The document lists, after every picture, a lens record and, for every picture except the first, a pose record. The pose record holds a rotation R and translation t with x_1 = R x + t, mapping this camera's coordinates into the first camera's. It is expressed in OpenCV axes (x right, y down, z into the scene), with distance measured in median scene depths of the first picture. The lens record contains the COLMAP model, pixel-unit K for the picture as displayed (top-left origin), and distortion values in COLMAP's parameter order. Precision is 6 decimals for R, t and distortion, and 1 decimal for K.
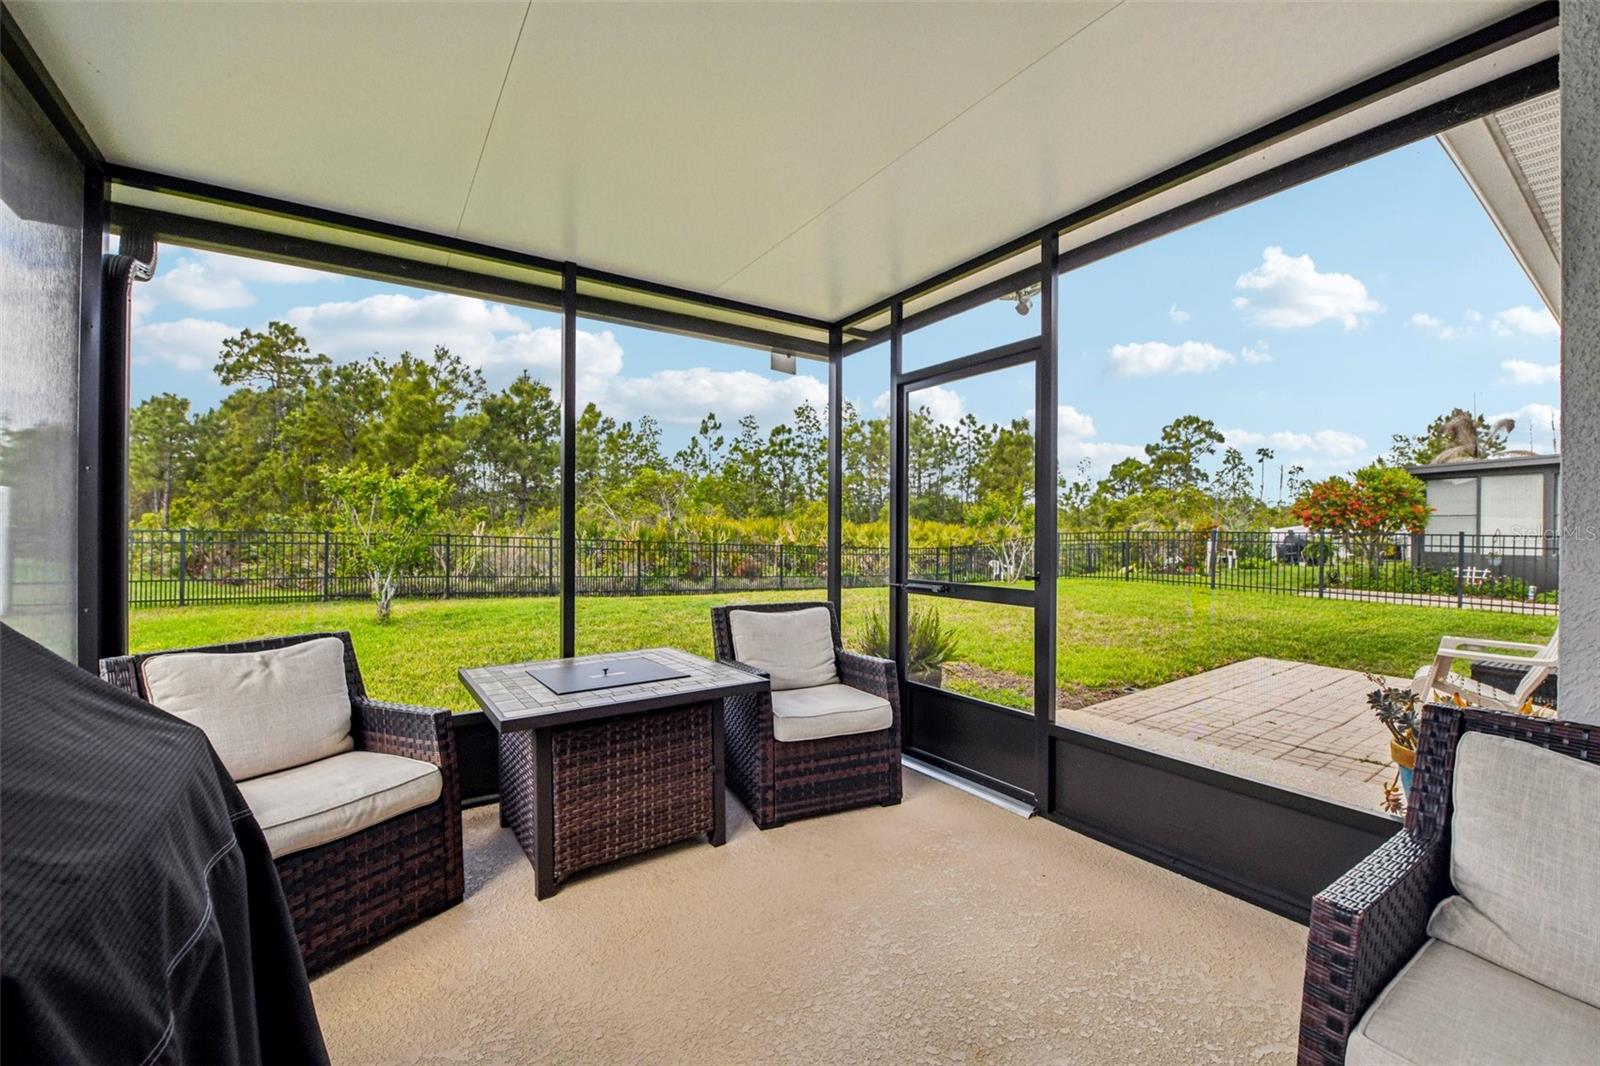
lens RADIAL K [[650.9, 0, 800.8], [0, 650.9, 523.6], [0, 0, 1]] dist [0.006868, -0.000286]
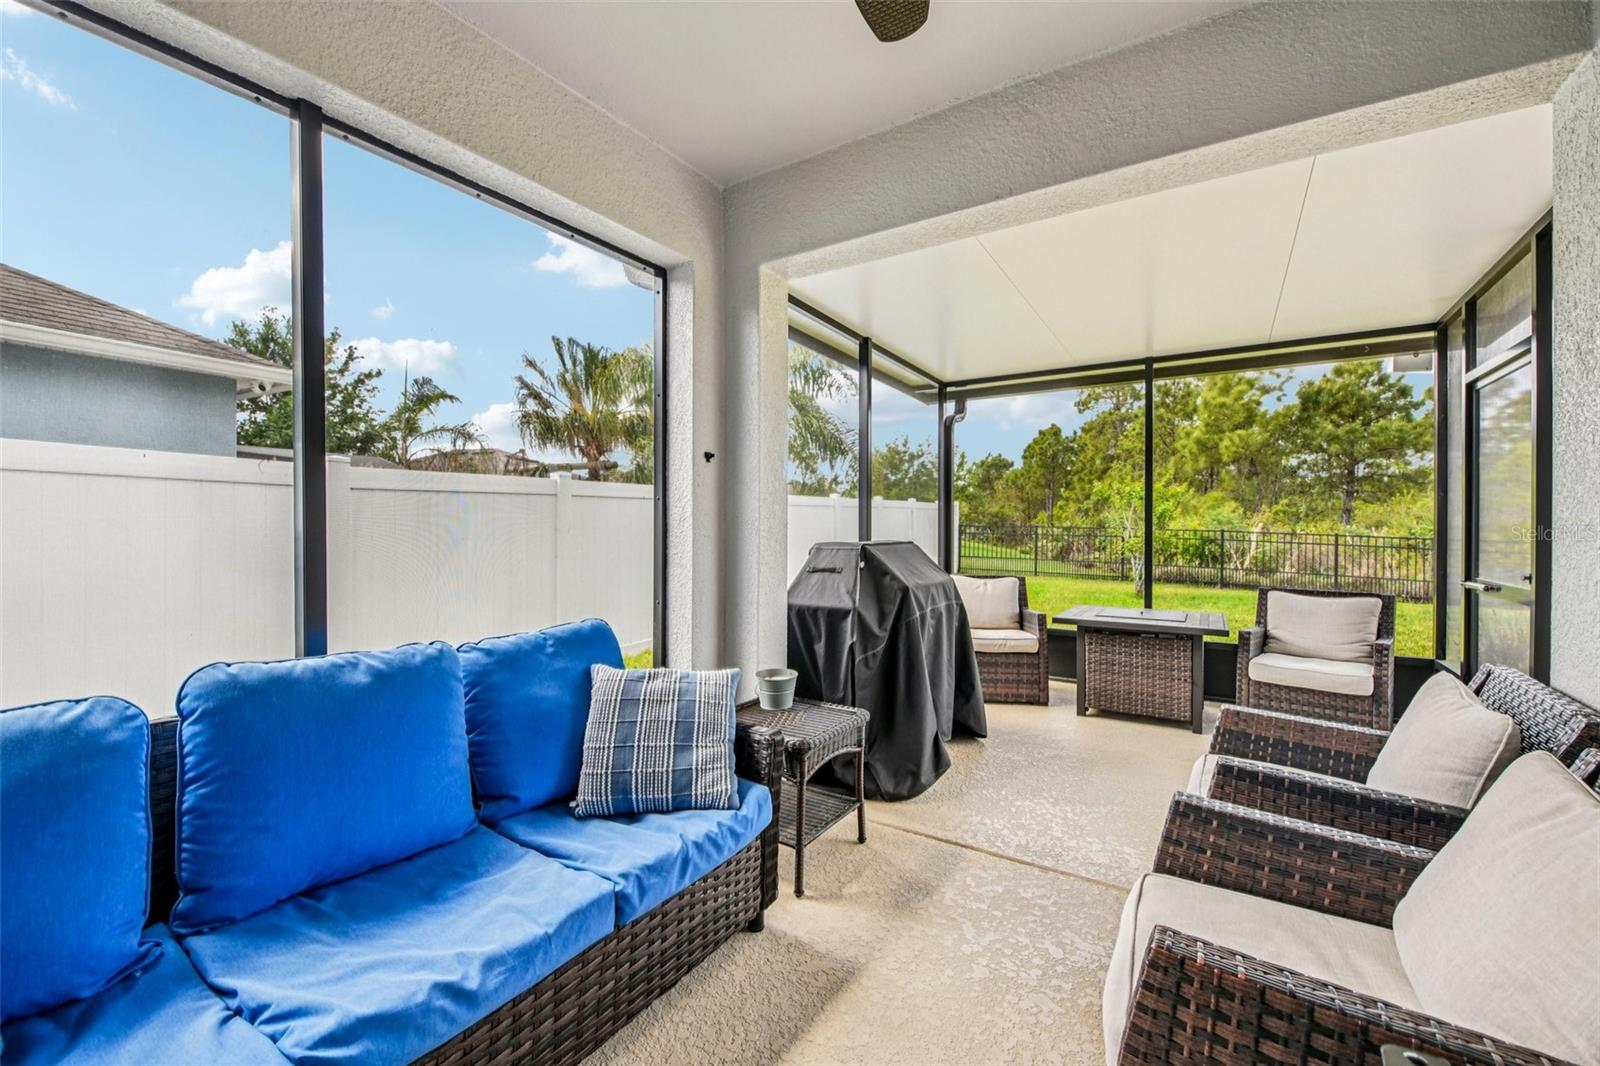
lens RADIAL K [[650.9, 0, 792.6], [0, 650.9, 524.3], [0, 0, 1]] dist [0.006868, -0.000286]
pose [[0.393985, -0.001403, -0.919116, 0.077611], [0.008892, 0.999958, 0.002286, -0.000826], [0.919074, -0.009074, 0.393980, -0.040679]]
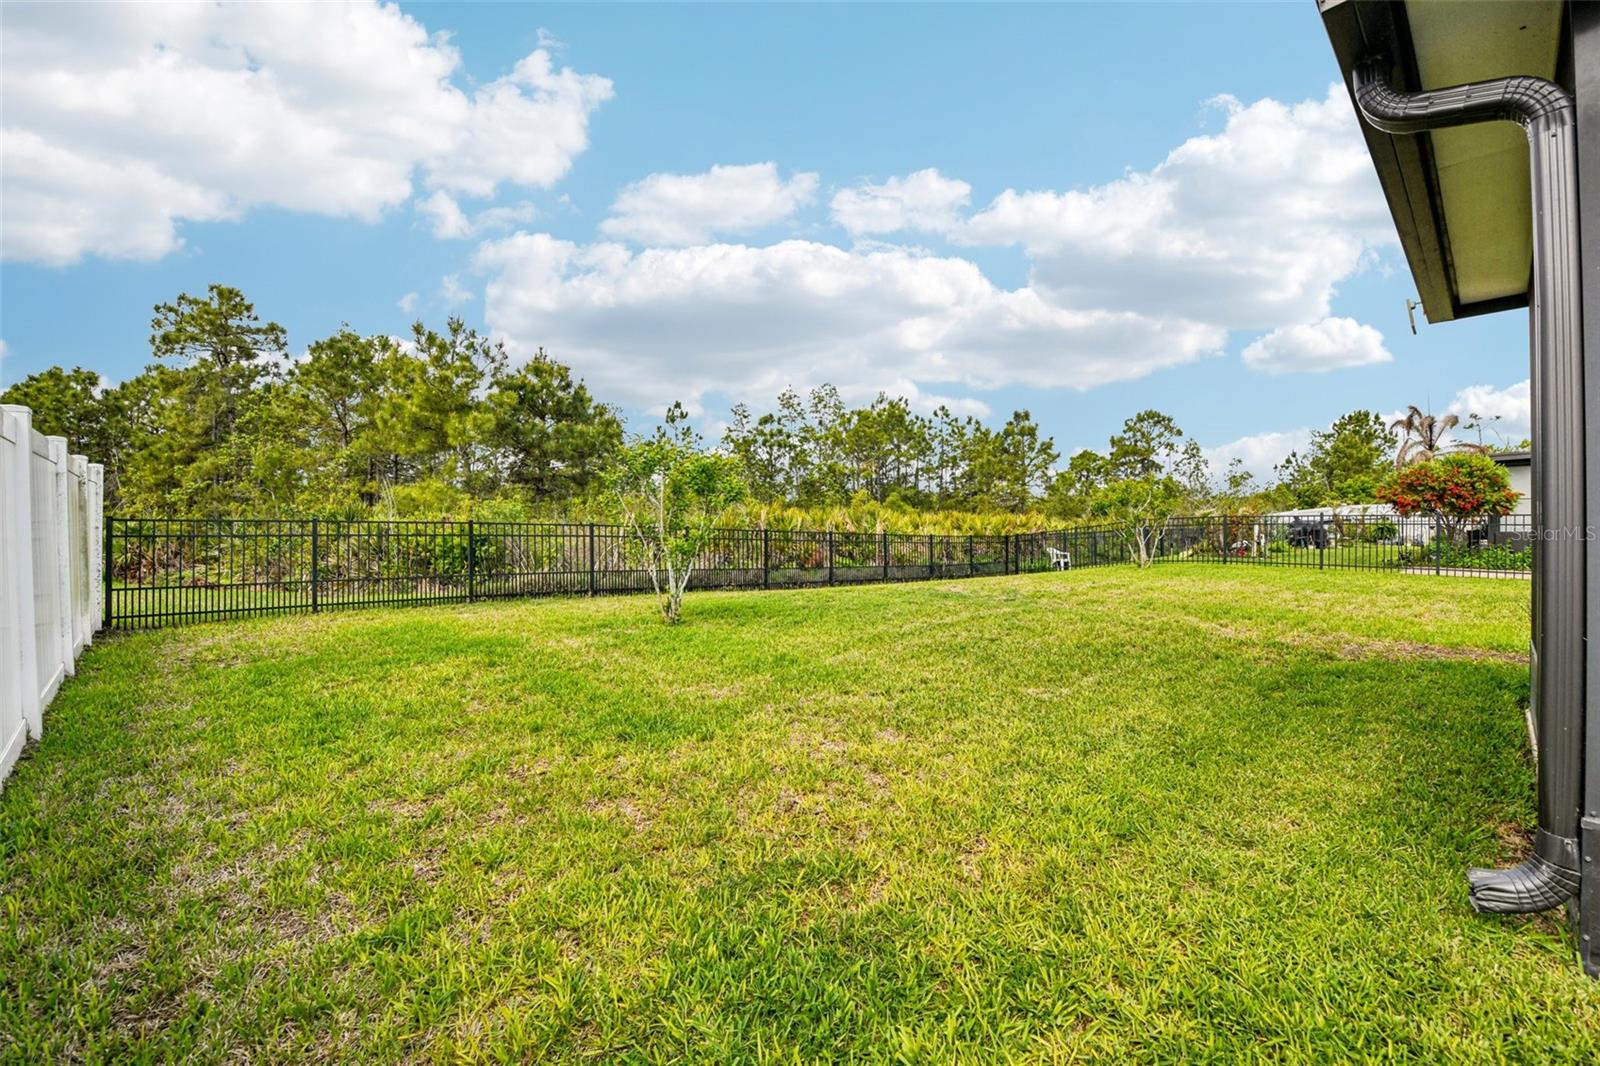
lens RADIAL K [[650.9, 0, 801.9], [0, 650.9, 527.4], [0, 0, 1]] dist [0.006868, -0.000286]
pose [[0.990465, -0.010597, 0.137353, -0.179164], [0.008503, 0.999839, 0.015829, 0.004419], [-0.137499, -0.014510, 0.990396, 0.039701]]
